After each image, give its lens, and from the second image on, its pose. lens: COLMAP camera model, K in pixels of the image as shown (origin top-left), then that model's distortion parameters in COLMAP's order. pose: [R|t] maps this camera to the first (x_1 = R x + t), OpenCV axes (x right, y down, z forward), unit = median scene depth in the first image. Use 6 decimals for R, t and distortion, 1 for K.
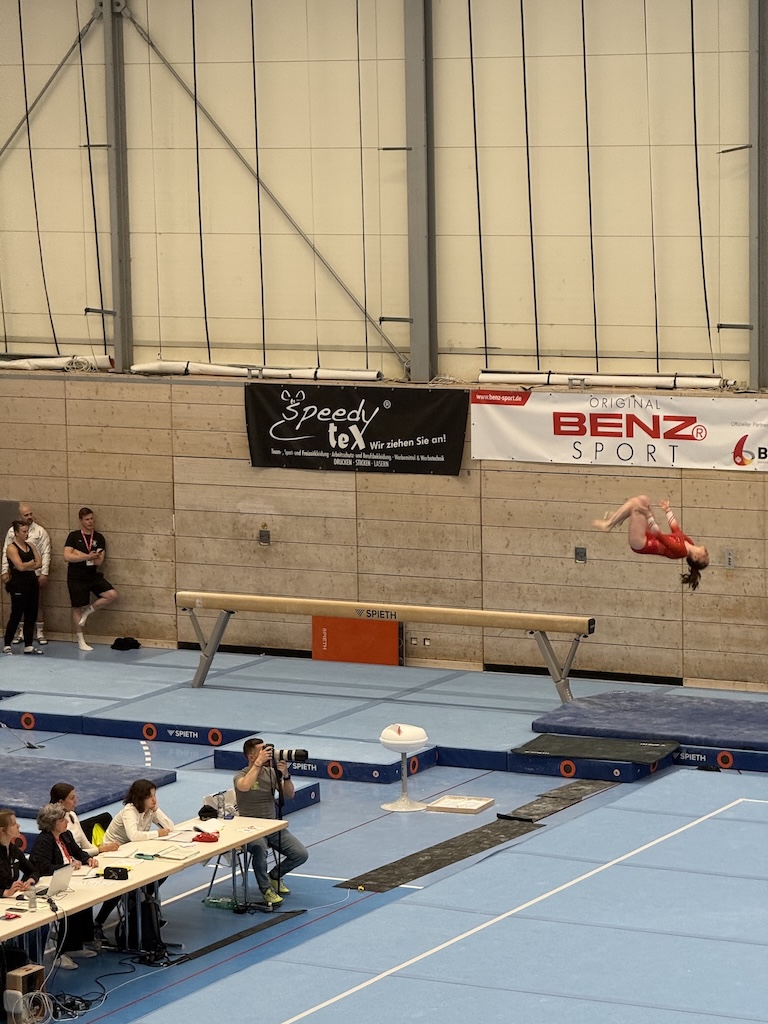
lens RADIAL K [[3587.3, 0, 384.0], [0, 3587.3, 512.0], [0, 0, 1]] dist [0.195807, 2.795898]
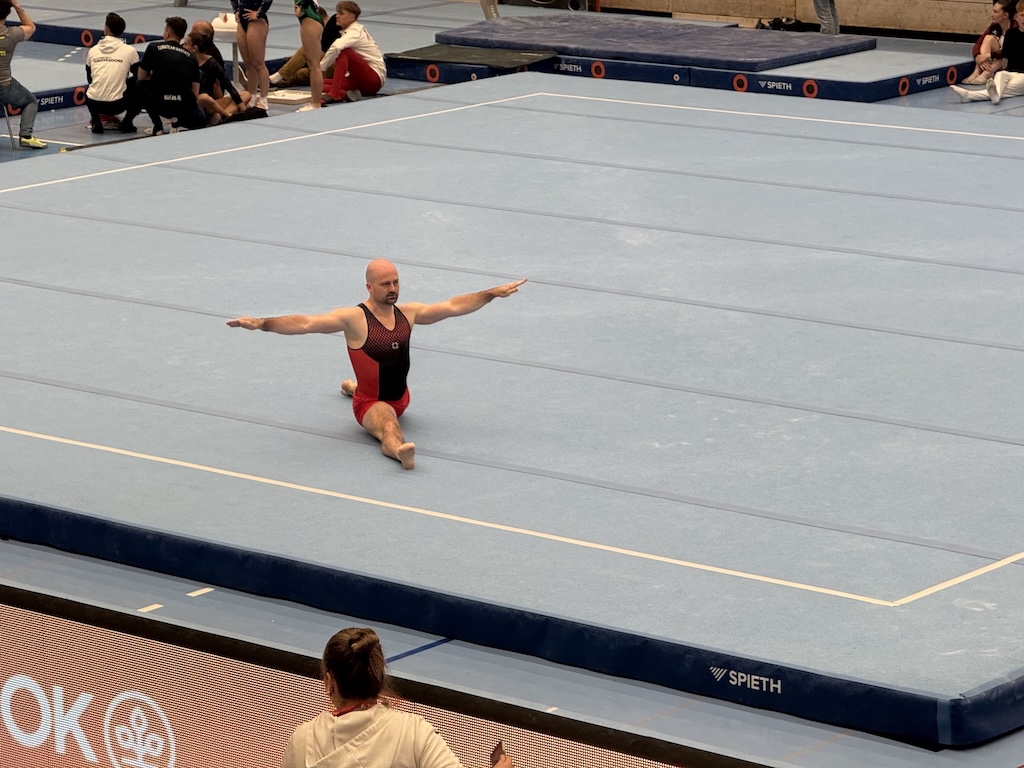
lens RADIAL K [[3587.3, 0, 512.0], [0, 3587.3, 384.0], [0, 0, 1]] dist [0.195807, 2.795898]
pose [[0.979252, 0.044433, -0.197714, 0.267702], [-0.025265, 0.994823, 0.098433, 0.057833], [0.201064, -0.091395, 0.975305, 0.033207]]
